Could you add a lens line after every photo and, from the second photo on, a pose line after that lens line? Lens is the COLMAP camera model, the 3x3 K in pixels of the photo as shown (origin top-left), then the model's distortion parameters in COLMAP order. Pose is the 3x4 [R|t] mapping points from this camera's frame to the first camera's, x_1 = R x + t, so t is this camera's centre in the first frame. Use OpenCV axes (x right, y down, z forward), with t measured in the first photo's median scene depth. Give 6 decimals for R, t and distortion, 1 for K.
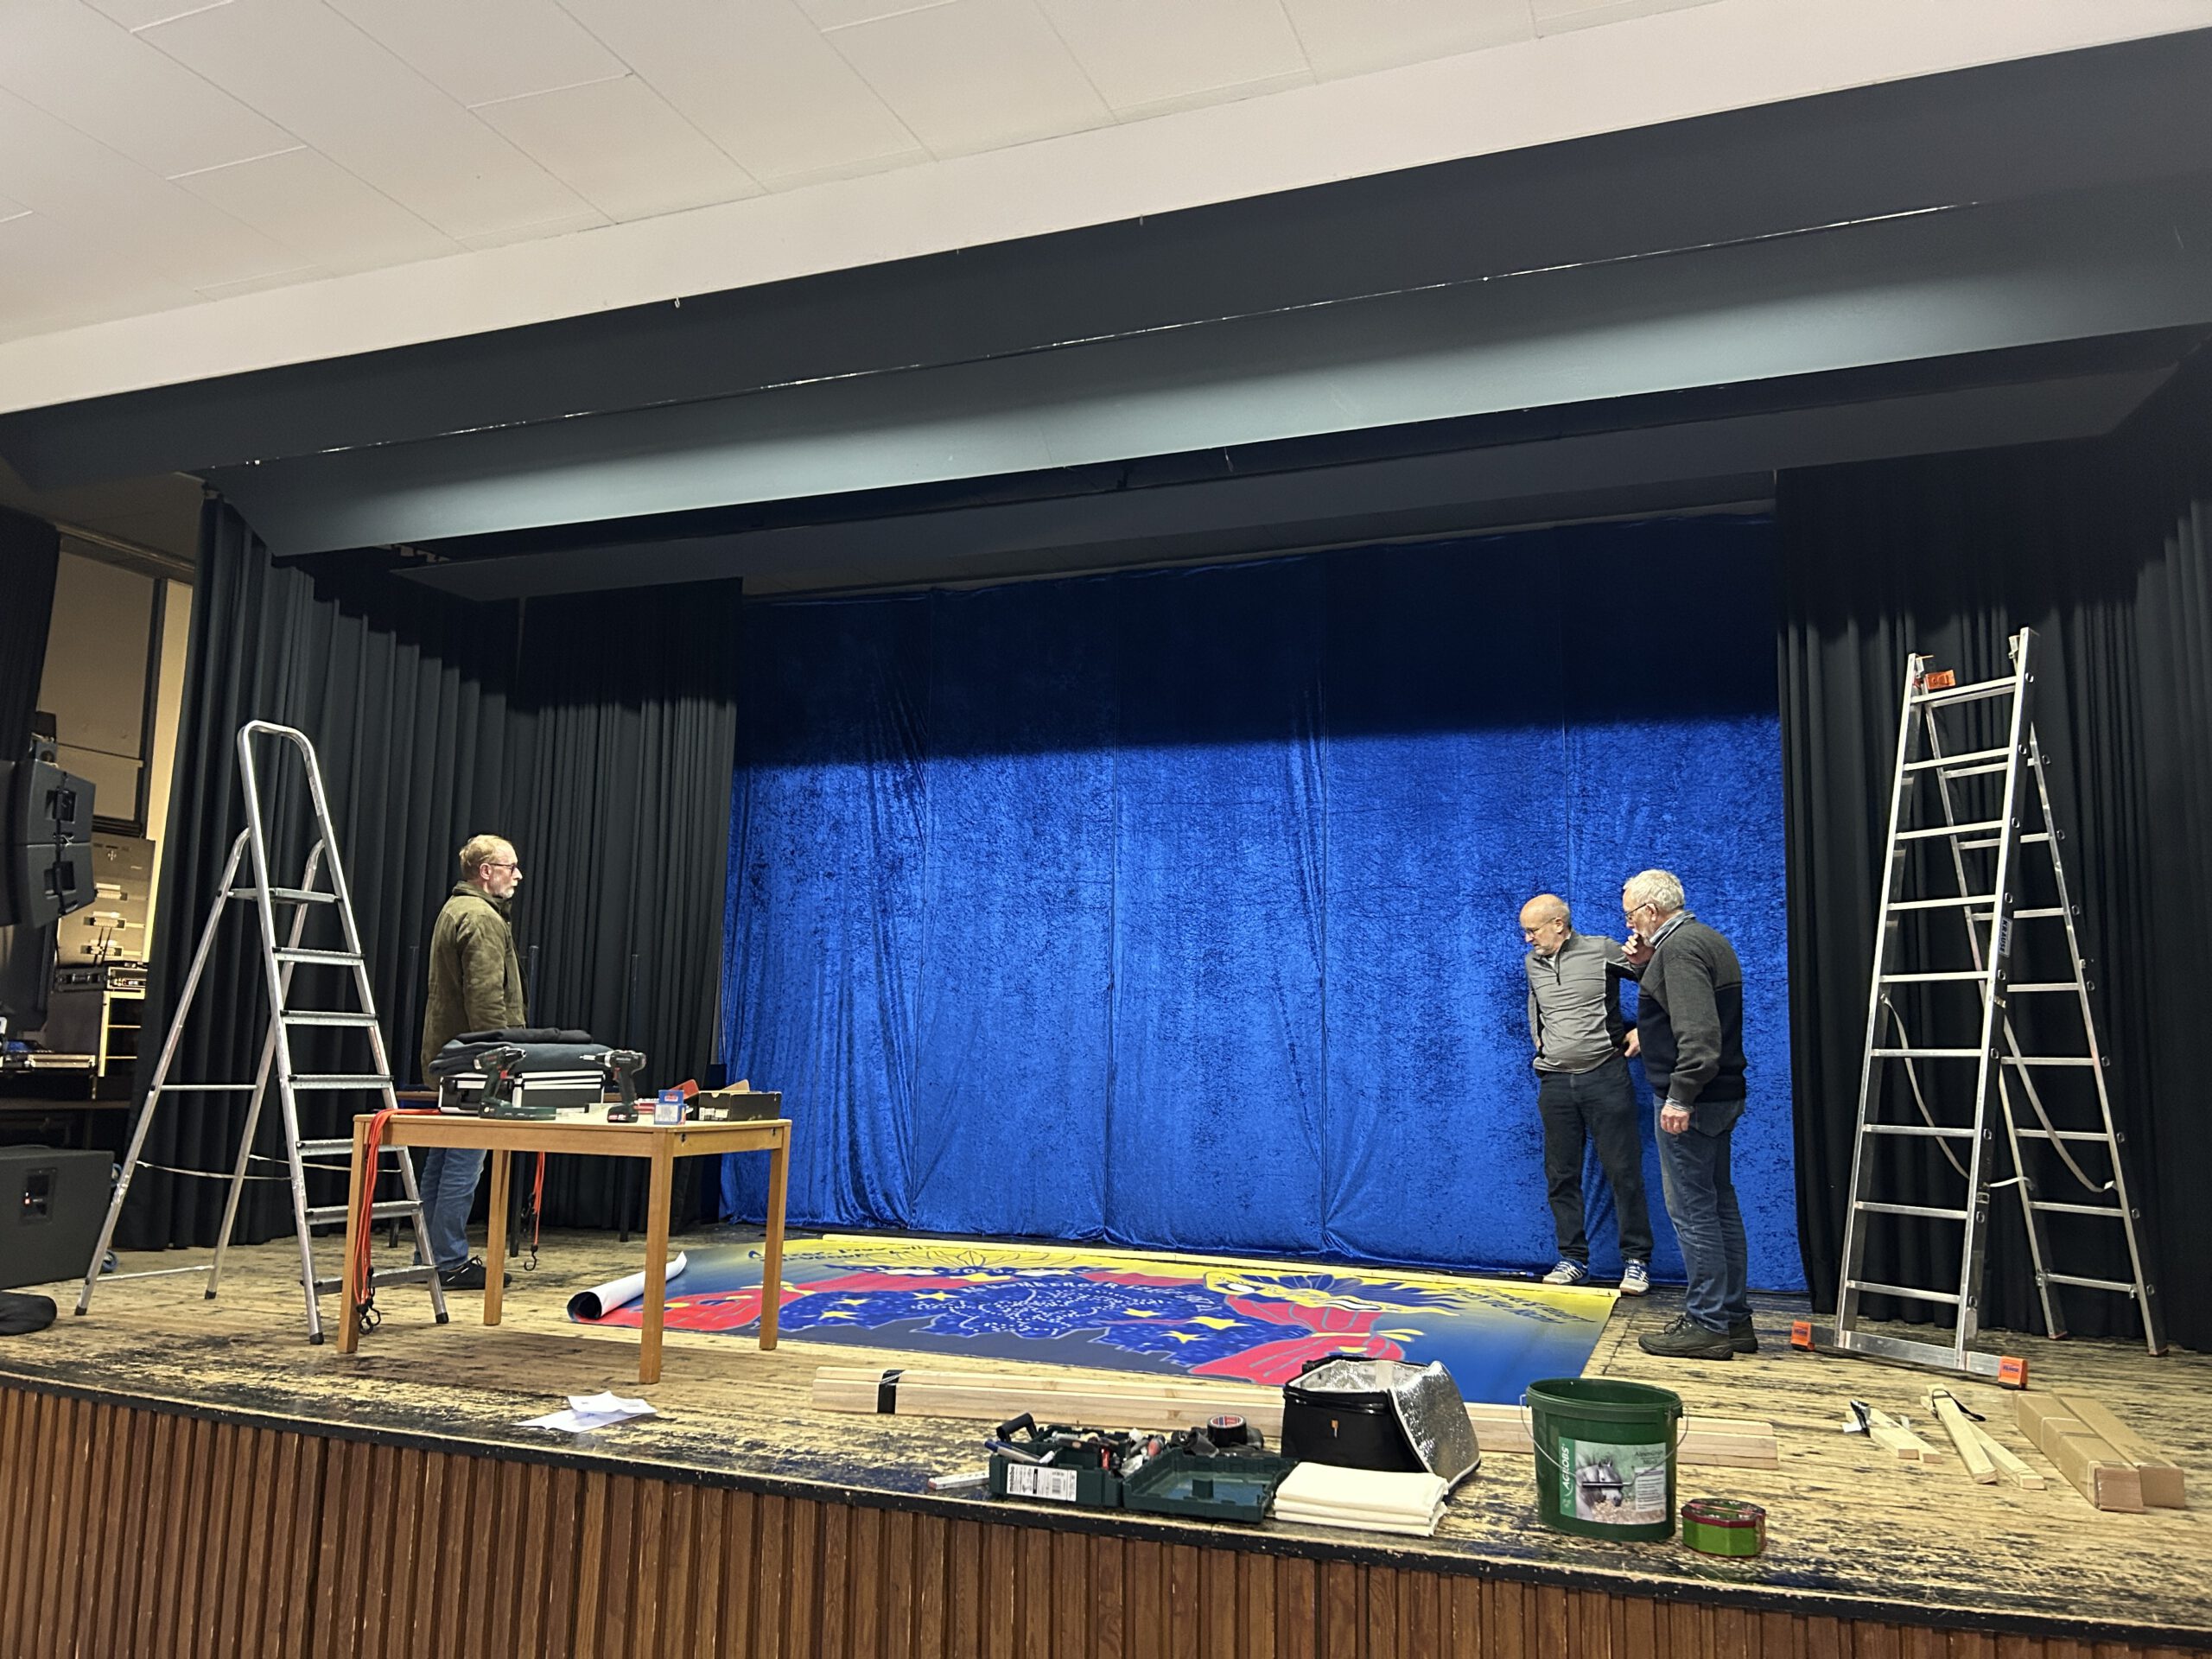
lens RADIAL K [[1649.6, 0, 1107.0], [0, 1649.6, 830.5], [0, 0, 1]] dist [0.058551, -0.061253]
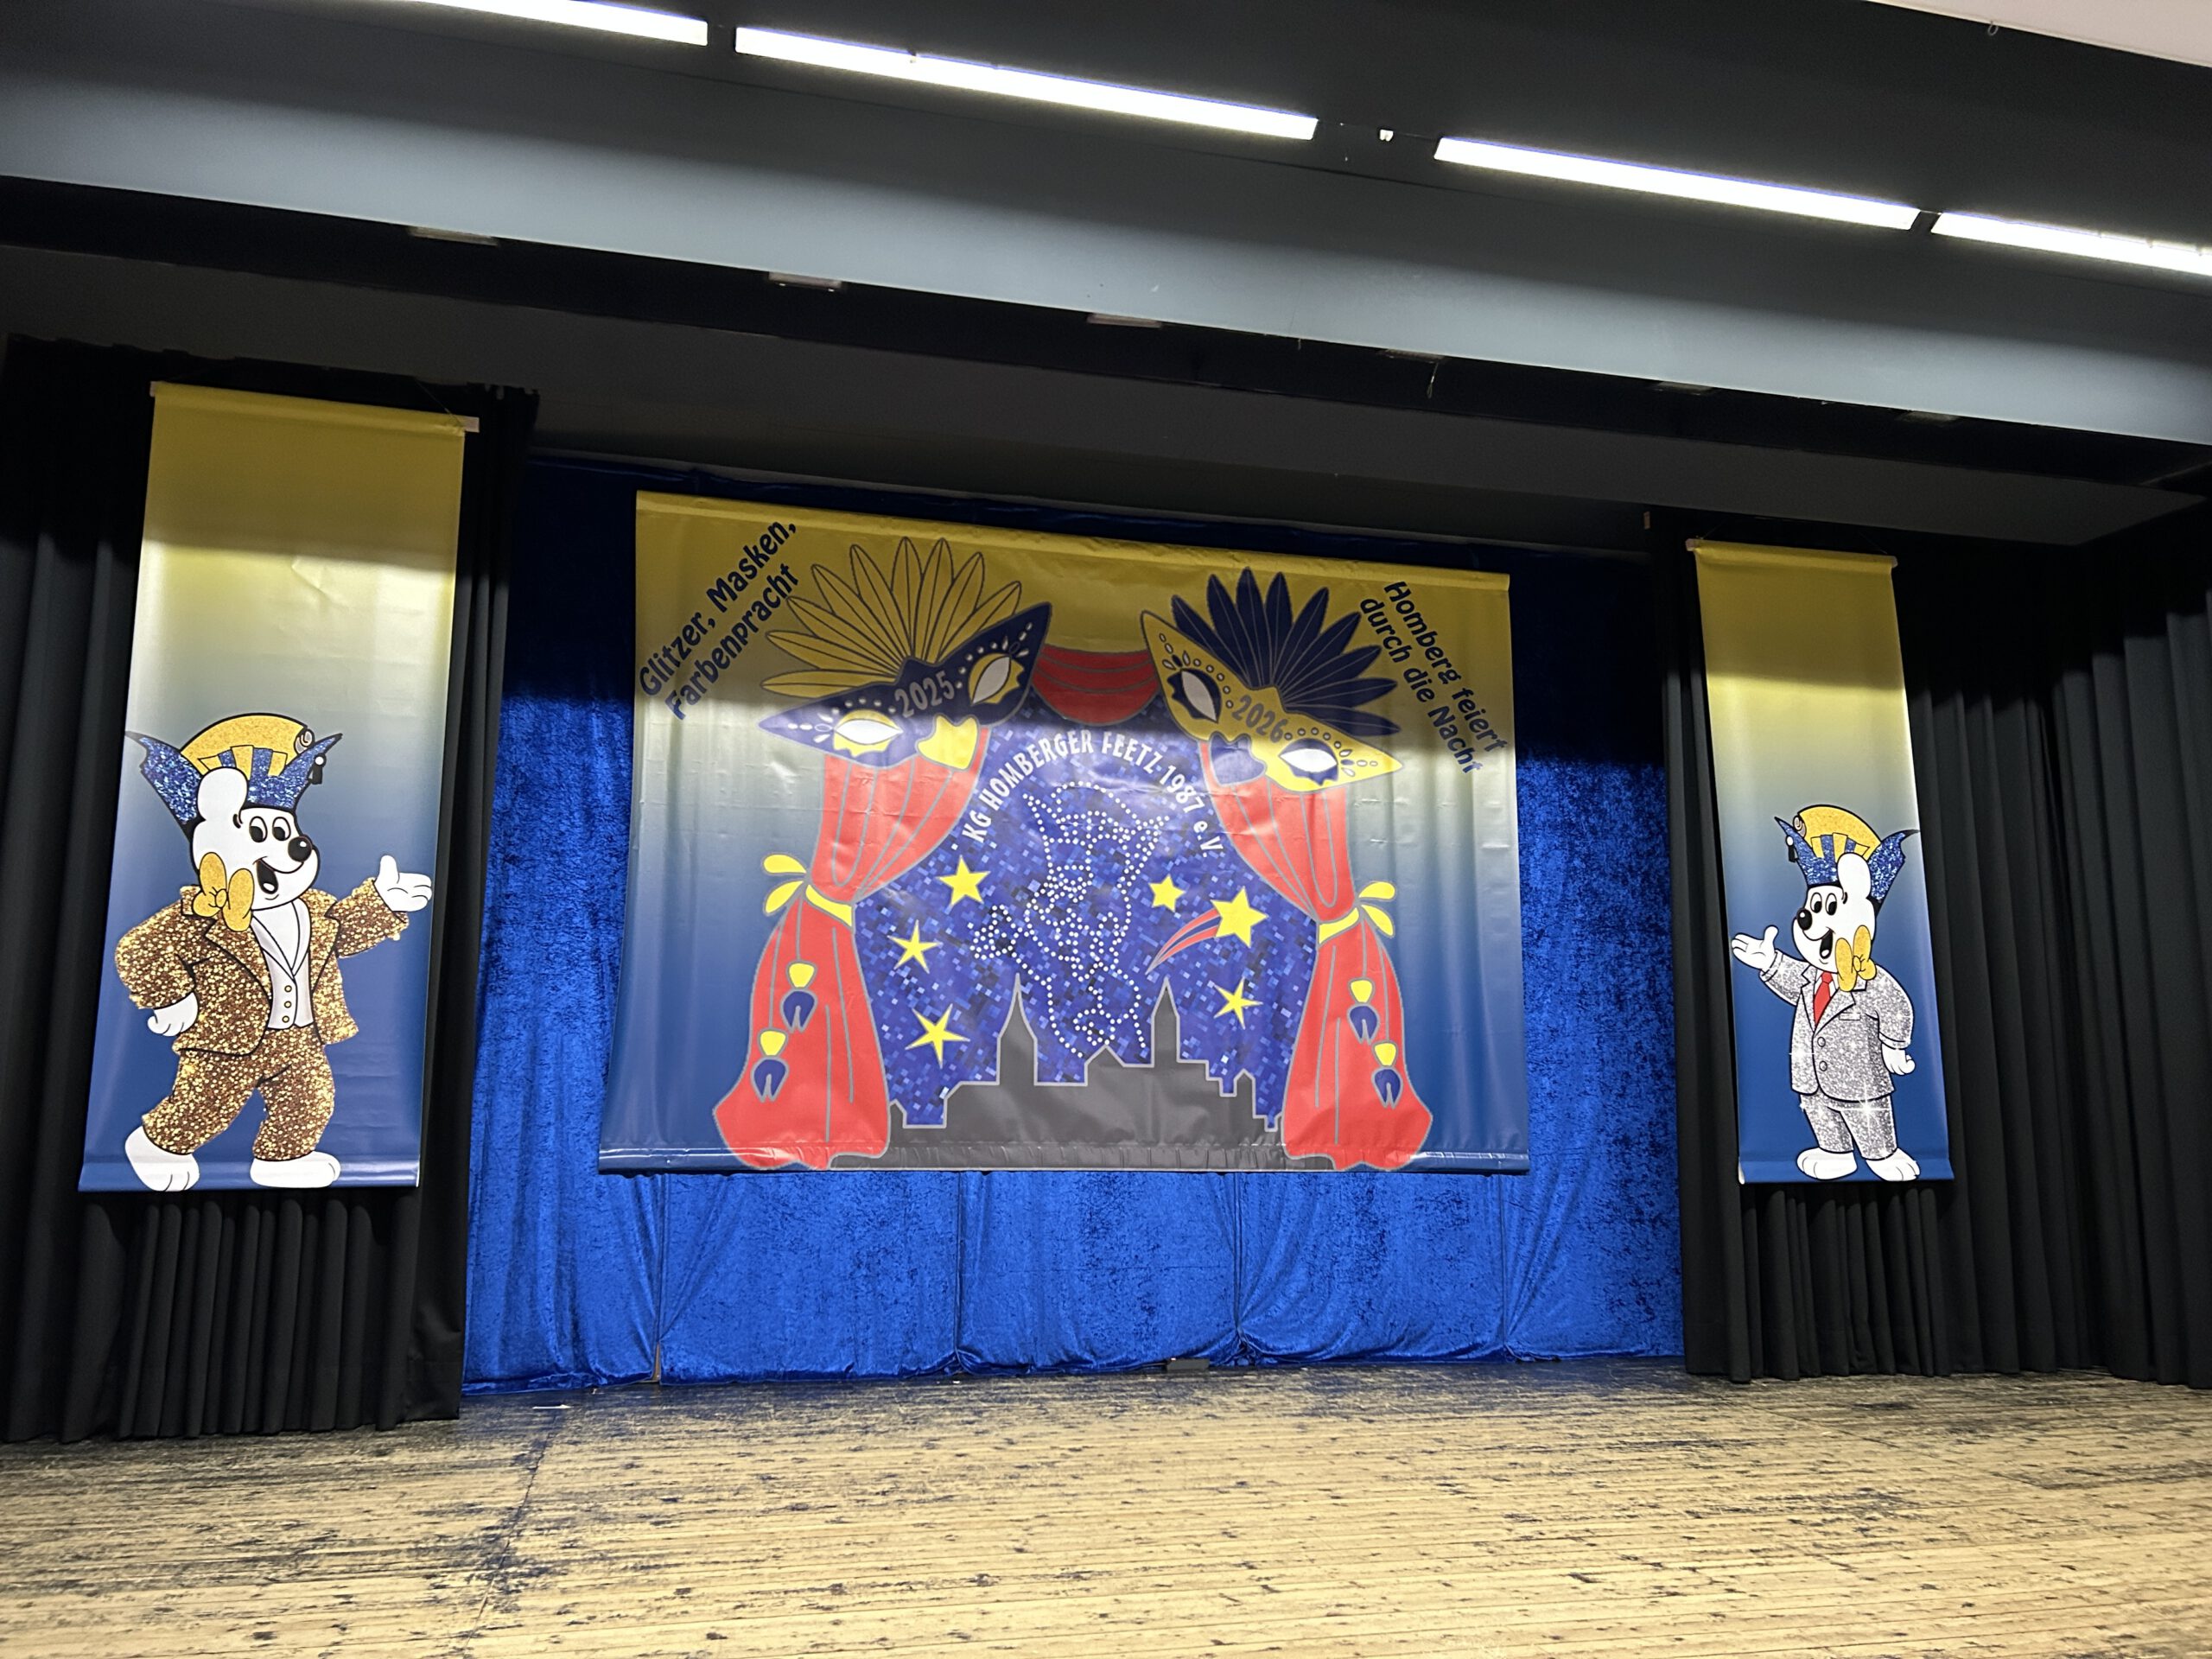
lens RADIAL K [[1649.6, 0, 1106.2], [0, 1649.6, 836.5], [0, 0, 1]] dist [0.058551, -0.061253]
pose [[0.812481, 0.080691, 0.577376, -0.411849], [-0.066657, 0.996738, -0.045499, 0.036429], [-0.579164, -0.001519, 0.815209, 0.355162]]
